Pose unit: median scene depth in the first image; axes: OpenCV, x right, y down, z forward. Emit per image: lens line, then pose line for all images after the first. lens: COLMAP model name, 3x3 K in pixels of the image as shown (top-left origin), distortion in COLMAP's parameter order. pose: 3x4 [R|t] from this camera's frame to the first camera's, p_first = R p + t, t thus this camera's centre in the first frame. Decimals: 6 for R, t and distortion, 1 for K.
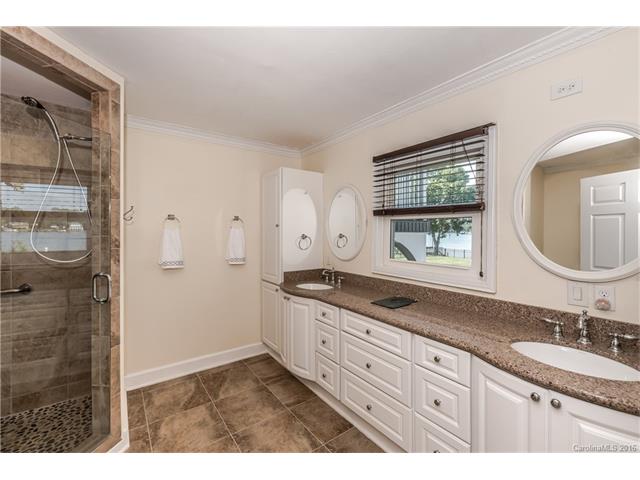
lens RADIAL K [[276.4, 0, 311.0], [0, 276.4, 242.2], [0, 0, 1]] dist [0.000414, -0.000263]
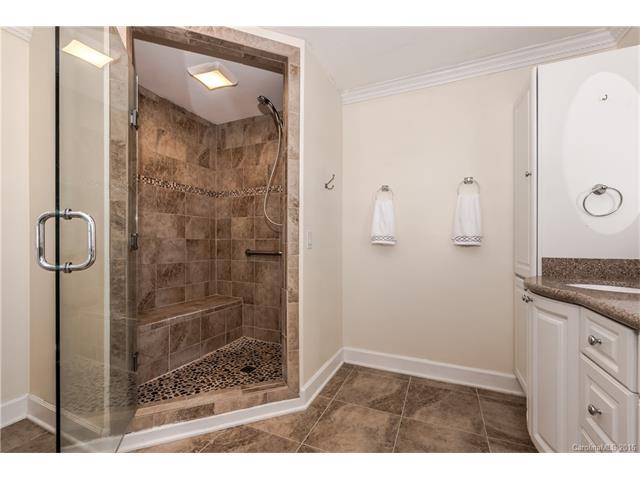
lens RADIAL K [[276.4, 0, 311.0], [0, 276.4, 242.2], [0, 0, 1]] dist [0.000414, -0.000263]
pose [[0.517482, 0.010908, -0.855625, 0.144840], [-0.036932, 0.999272, -0.009597, 0.108212], [0.854897, 0.036566, 0.517508, 0.349441]]
